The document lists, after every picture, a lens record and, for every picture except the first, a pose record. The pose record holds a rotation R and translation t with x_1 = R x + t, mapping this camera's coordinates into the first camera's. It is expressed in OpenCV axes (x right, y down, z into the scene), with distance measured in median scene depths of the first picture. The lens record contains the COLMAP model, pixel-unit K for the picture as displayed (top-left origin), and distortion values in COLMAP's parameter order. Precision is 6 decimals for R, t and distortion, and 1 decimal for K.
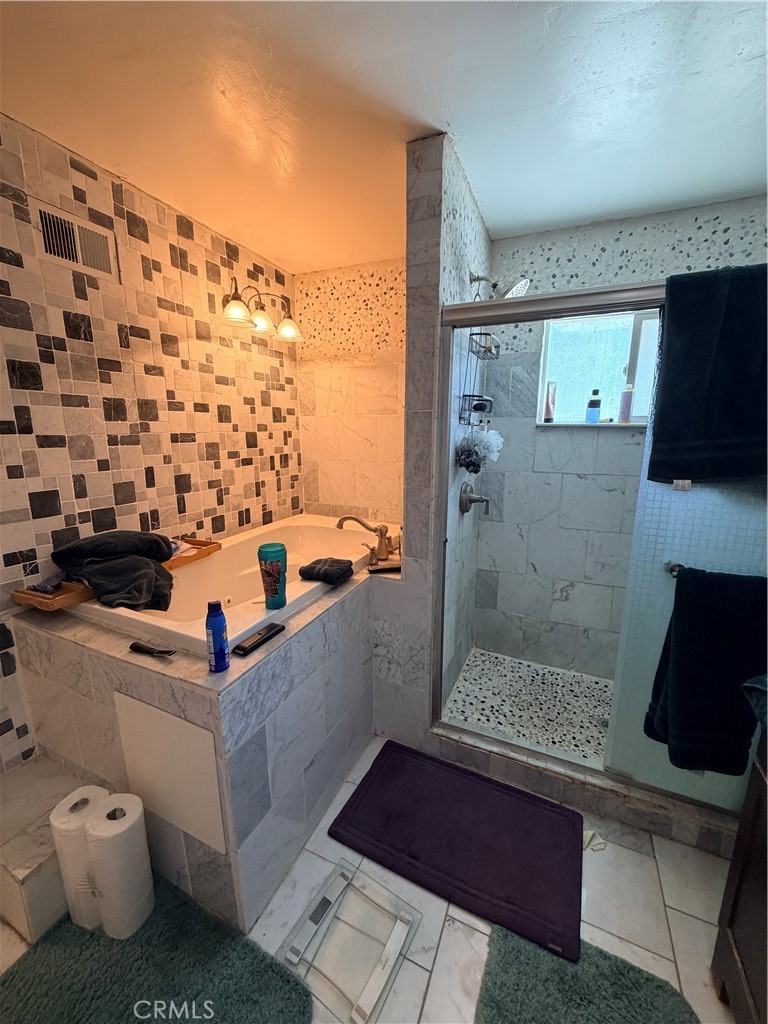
lens RADIAL K [[408.5, 0, 382.2], [0, 408.5, 510.8], [0, 0, 1]] dist [-0.000599, 0.000056]
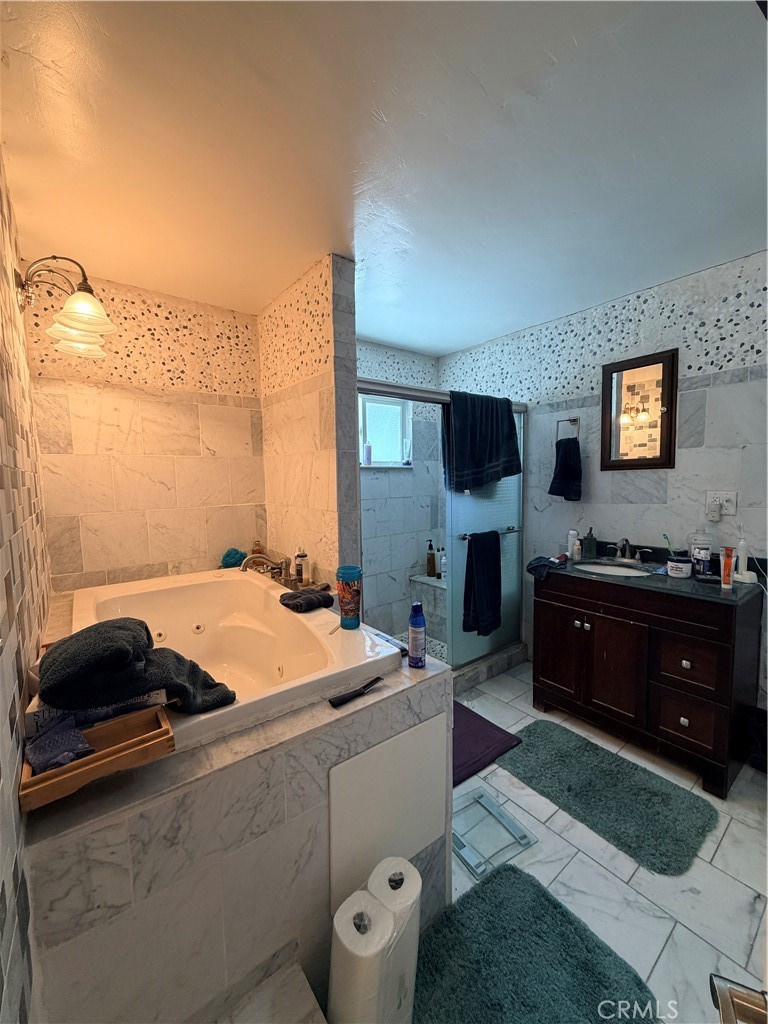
lens RADIAL K [[408.5, 0, 381.5], [0, 408.5, 511.0], [0, 0, 1]] dist [-0.000599, 0.000056]
pose [[0.471663, -0.084087, 0.877760, -0.928185], [0.195279, 0.980686, -0.010986, -0.025488], [-0.859884, 0.176590, 0.478974, 0.312509]]
